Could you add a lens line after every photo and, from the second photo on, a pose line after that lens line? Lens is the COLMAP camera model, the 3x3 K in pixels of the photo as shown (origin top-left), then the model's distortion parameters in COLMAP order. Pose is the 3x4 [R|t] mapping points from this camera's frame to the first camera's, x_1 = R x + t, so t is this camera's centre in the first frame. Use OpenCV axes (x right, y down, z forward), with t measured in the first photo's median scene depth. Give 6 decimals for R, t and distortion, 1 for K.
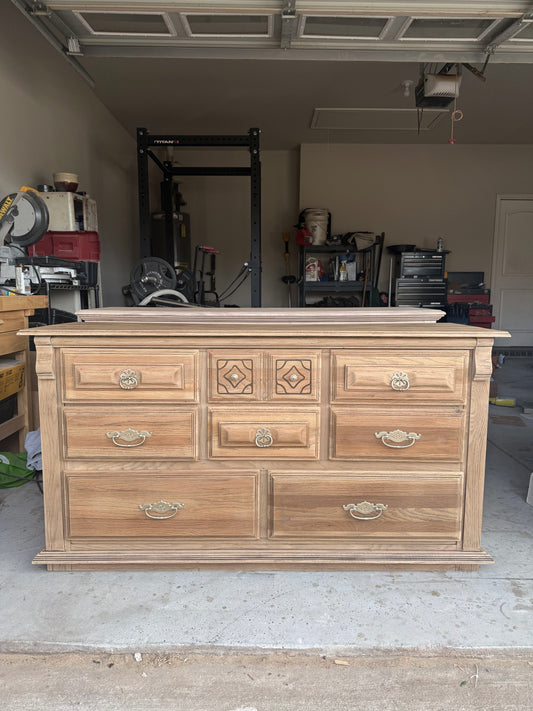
lens RADIAL K [[503.3, 0, 265.7], [0, 503.3, 360.3], [0, 0, 1]] dist [0.051628, -0.068209]
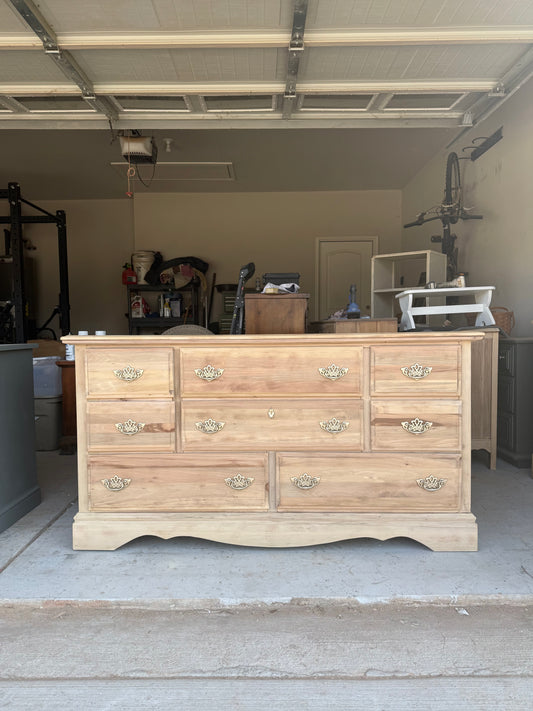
lens RADIAL K [[500.3, 0, 262.8], [0, 500.3, 362.8], [0, 0, 1]] dist [0.059259, -0.086562]
pose [[0.999881, -0.014953, -0.003770, 0.664055], [0.014654, 0.997460, -0.069707, 0.031414], [0.004803, 0.069643, 0.997560, -0.103624]]
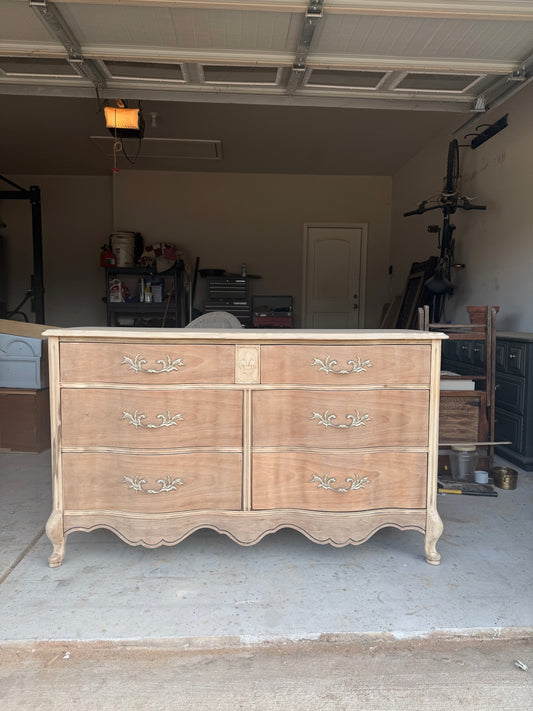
lens RADIAL K [[503.3, 0, 265.7], [0, 503.3, 360.3], [0, 0, 1]] dist [0.051628, -0.068209]
pose [[0.998453, -0.001172, 0.055589, 0.617500], [0.003602, 0.999041, -0.043637, 0.008762], [-0.055485, 0.043770, 0.997500, -0.047947]]
